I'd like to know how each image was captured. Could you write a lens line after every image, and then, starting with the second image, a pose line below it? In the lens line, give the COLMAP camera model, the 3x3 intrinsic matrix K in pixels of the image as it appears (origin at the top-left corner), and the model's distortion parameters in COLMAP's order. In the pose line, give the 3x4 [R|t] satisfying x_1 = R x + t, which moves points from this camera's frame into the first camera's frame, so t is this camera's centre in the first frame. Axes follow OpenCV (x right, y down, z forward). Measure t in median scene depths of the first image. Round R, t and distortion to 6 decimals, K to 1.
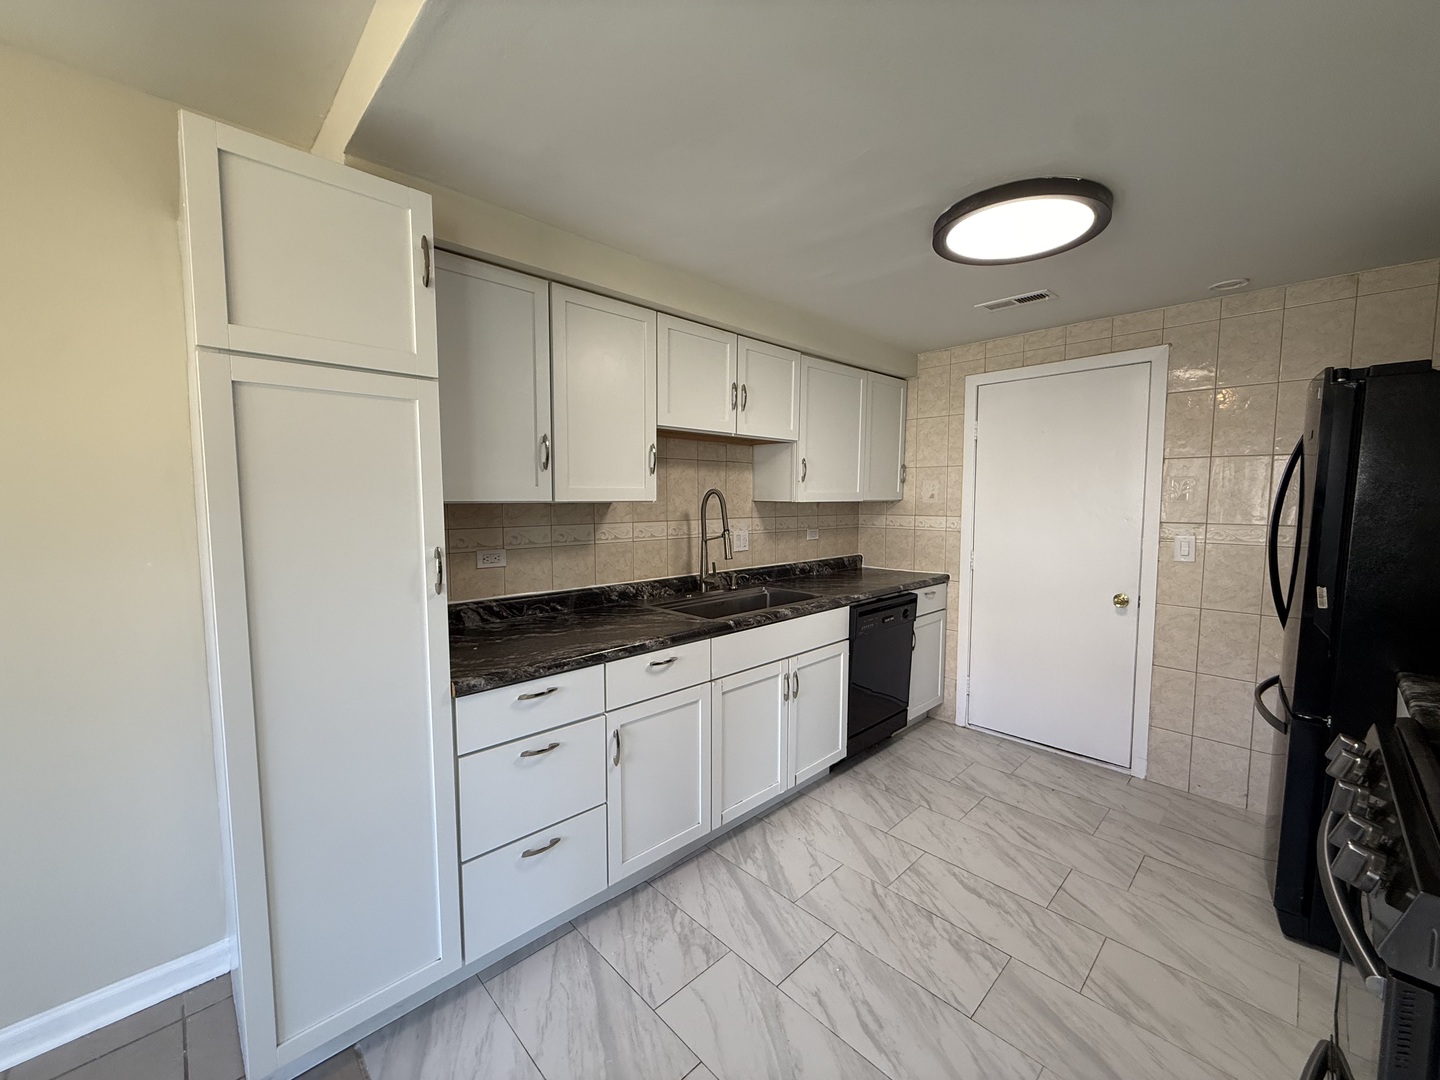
lens RADIAL K [[573.7, 0, 716.3], [0, 573.7, 539.6], [0, 0, 1]] dist [-0.000893, 0.000940]
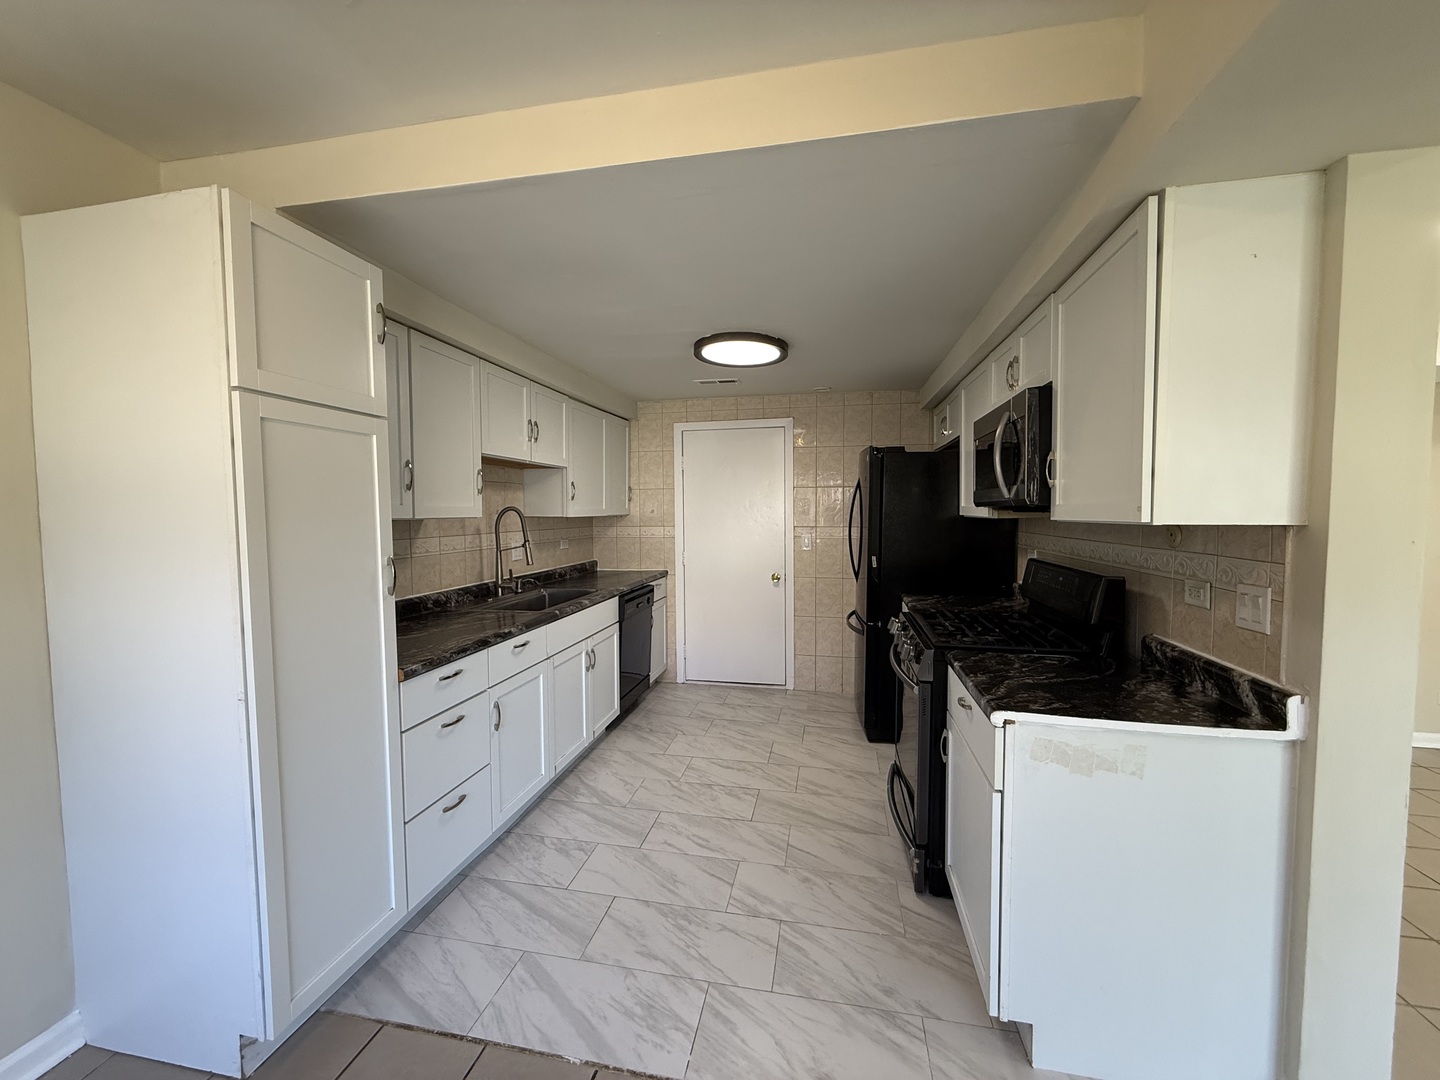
lens RADIAL K [[573.7, 0, 714.8], [0, 573.7, 540.4], [0, 0, 1]] dist [-0.000893, 0.000940]
pose [[0.824659, -0.034863, 0.564555, -0.405795], [0.049092, 0.998744, -0.010034, 0.016930], [-0.563496, 0.035990, 0.825335, -0.257617]]
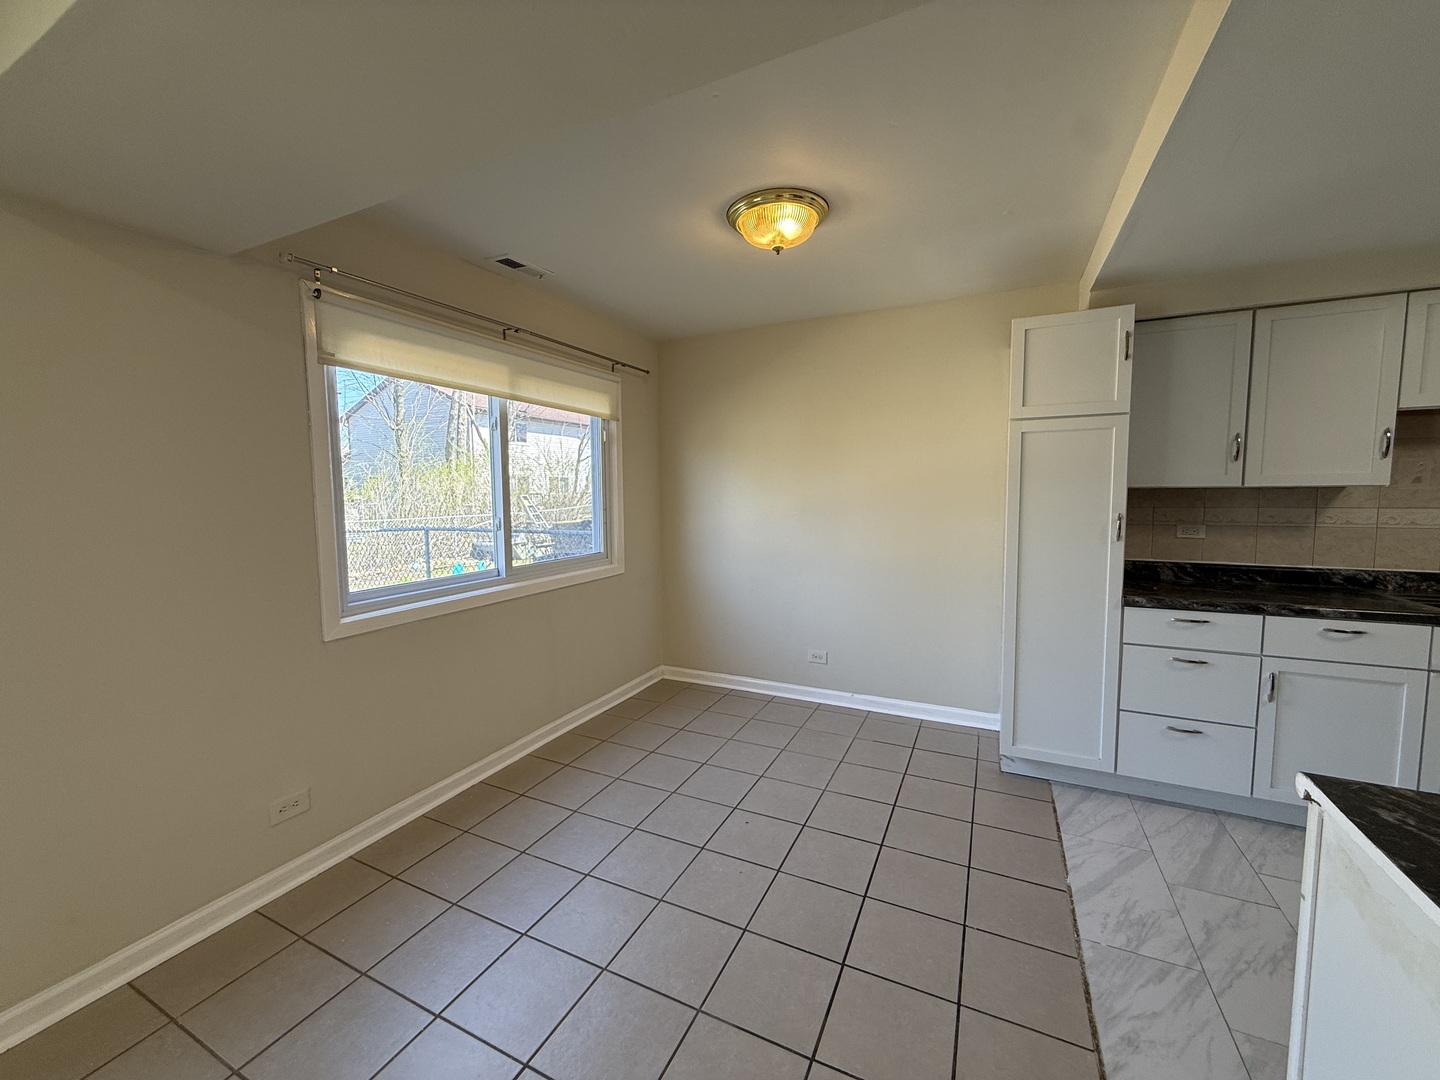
lens RADIAL K [[573.7, 0, 714.7], [0, 573.7, 539.4], [0, 0, 1]] dist [-0.000893, 0.000940]
pose [[0.347066, 0.073317, -0.934971, 0.457164], [-0.061164, 0.996587, 0.055444, 0.046193], [0.935844, 0.037944, 0.350366, -0.469764]]
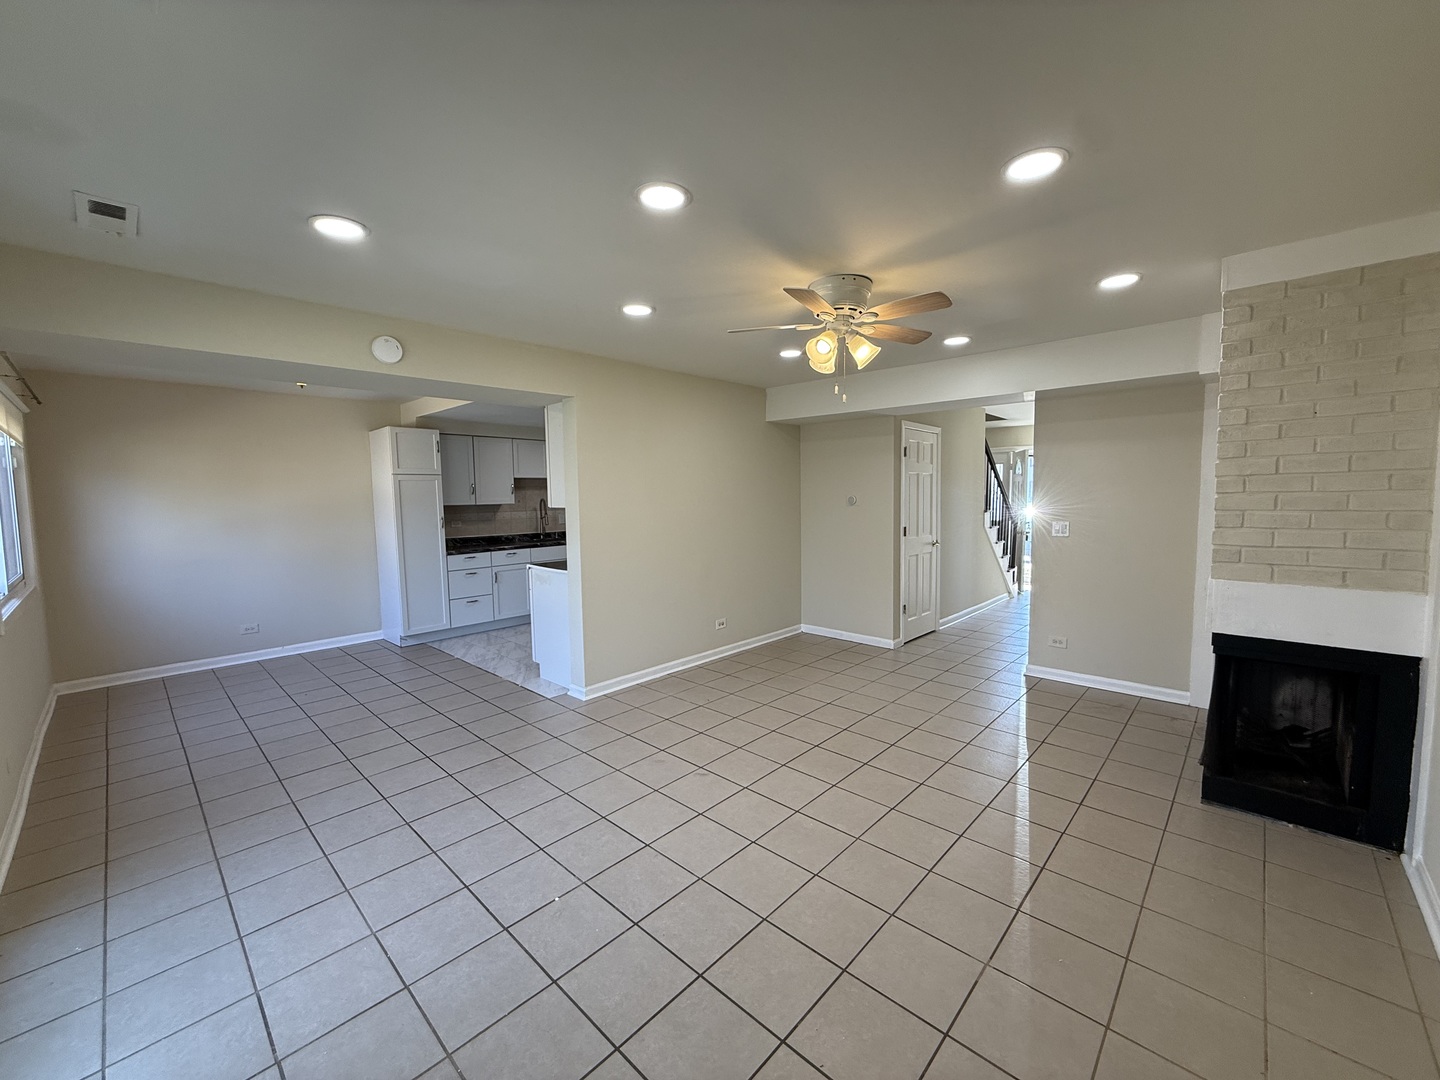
lens RADIAL K [[573.7, 0, 717.1], [0, 573.7, 537.8], [0, 0, 1]] dist [-0.000893, 0.000940]
pose [[0.998564, -0.021758, 0.048946, 0.823168], [0.021824, 0.999762, -0.000804, 0.138745], [-0.048917, 0.001871, 0.998801, -2.068981]]
